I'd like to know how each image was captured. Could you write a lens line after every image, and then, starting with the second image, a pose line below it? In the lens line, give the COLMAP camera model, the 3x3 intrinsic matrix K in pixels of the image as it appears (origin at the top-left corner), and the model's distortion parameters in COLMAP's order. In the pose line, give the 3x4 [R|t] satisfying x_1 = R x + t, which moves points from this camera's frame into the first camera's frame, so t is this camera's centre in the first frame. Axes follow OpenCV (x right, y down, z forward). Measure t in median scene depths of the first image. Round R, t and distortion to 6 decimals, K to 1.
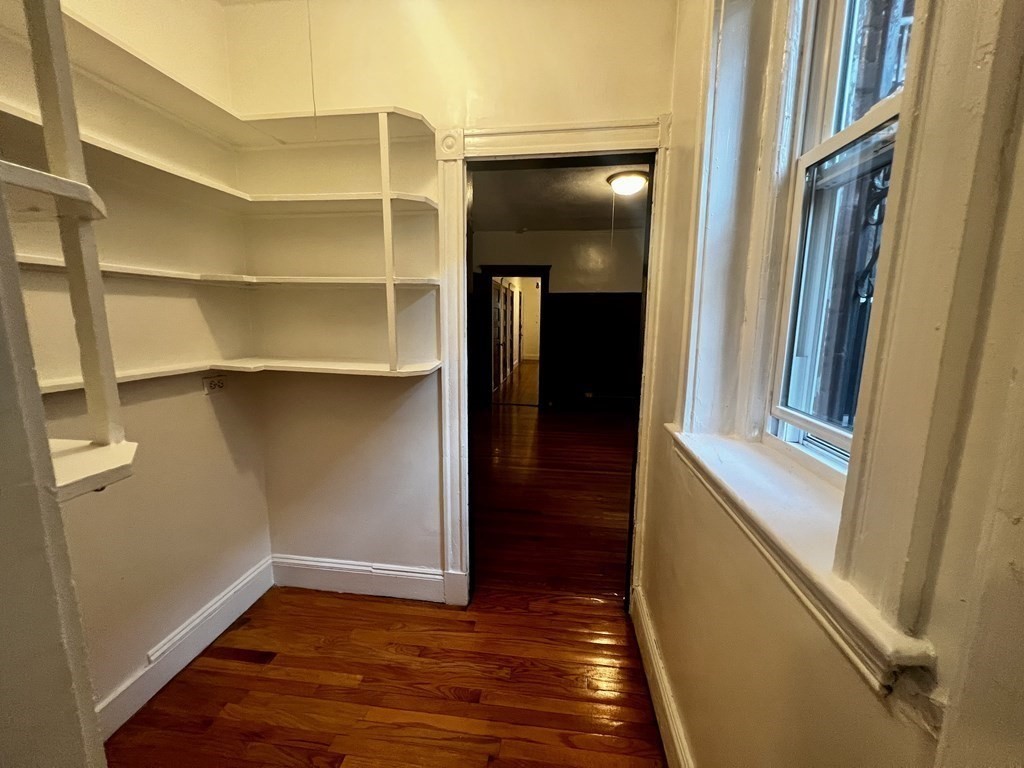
lens RADIAL K [[409.0, 0, 508.9], [0, 409.0, 381.3], [0, 0, 1]] dist [-0.000153, -0.000033]
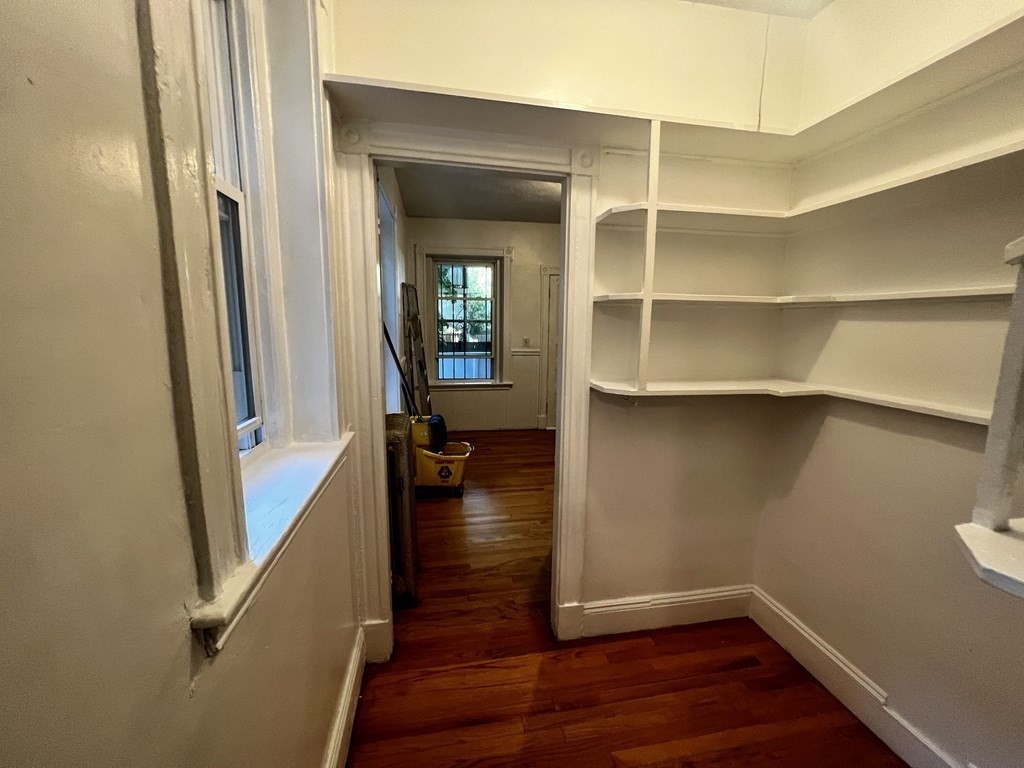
lens RADIAL K [[419.4, 0, 517.1], [0, 419.4, 387.6], [0, 0, 1]] dist [0.000389, 0.000006]
pose [[0.950696, -0.044070, 0.306978, -1.519125], [0.042773, 0.999025, 0.010952, -0.081206], [-0.307162, 0.002718, 0.951653, 0.254332]]
